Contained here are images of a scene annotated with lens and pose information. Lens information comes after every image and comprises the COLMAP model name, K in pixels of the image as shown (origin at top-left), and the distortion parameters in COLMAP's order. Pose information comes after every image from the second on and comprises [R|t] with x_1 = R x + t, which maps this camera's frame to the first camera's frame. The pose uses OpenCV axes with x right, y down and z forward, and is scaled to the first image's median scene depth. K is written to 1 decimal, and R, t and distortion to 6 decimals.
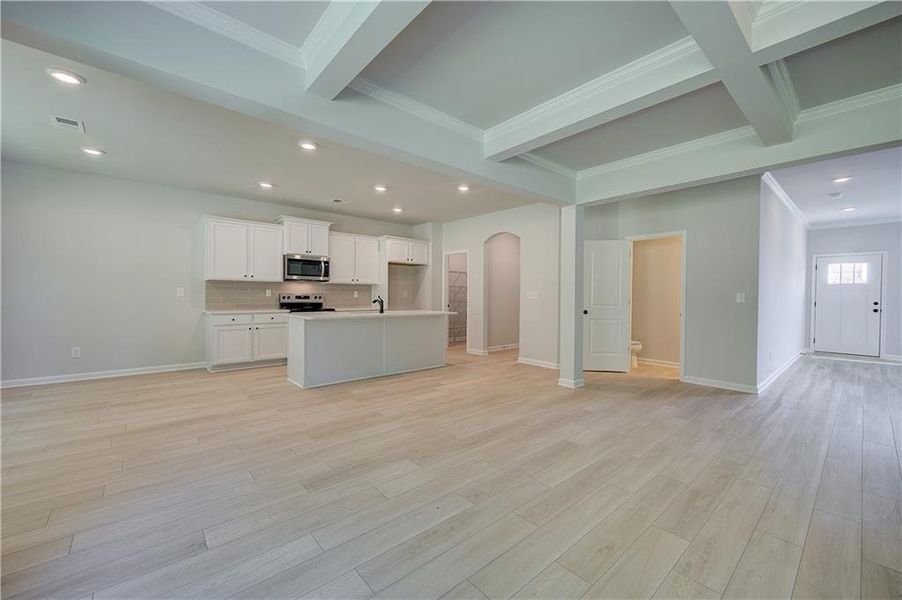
lens RADIAL K [[361.3, 0, 451.0], [0, 361.3, 300.0], [0, 0, 1]] dist [0.001033, 0.000061]
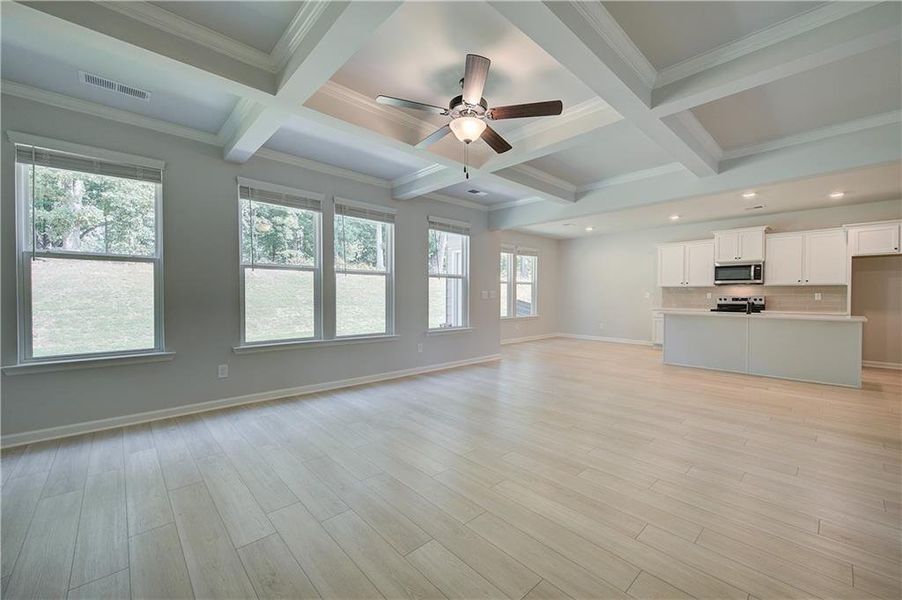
lens RADIAL K [[361.3, 0, 451.0], [0, 361.3, 300.0], [0, 0, 1]] dist [0.001033, 0.000061]
pose [[0.024516, 0.005693, -0.999683, 0.685413], [-0.017063, 0.999840, 0.005276, 0.003858], [0.999554, 0.016929, 0.024609, 0.097077]]
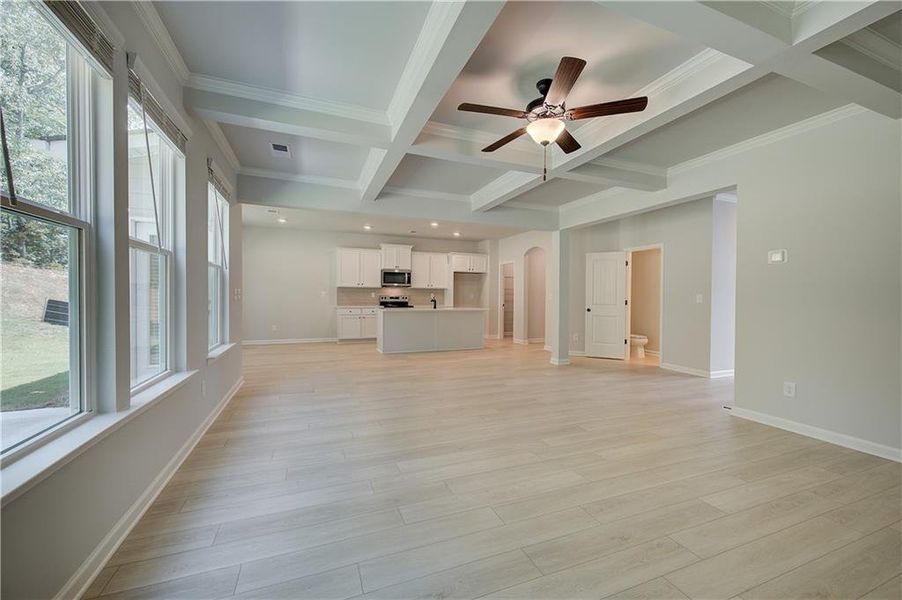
lens RADIAL K [[361.3, 0, 451.0], [0, 361.3, 300.0], [0, 0, 1]] dist [0.001033, 0.000061]
pose [[0.941281, 0.004080, -0.337599, 0.304599], [-0.005563, 0.999979, -0.003425, 0.004969], [0.337578, 0.005102, 0.941284, -0.303615]]
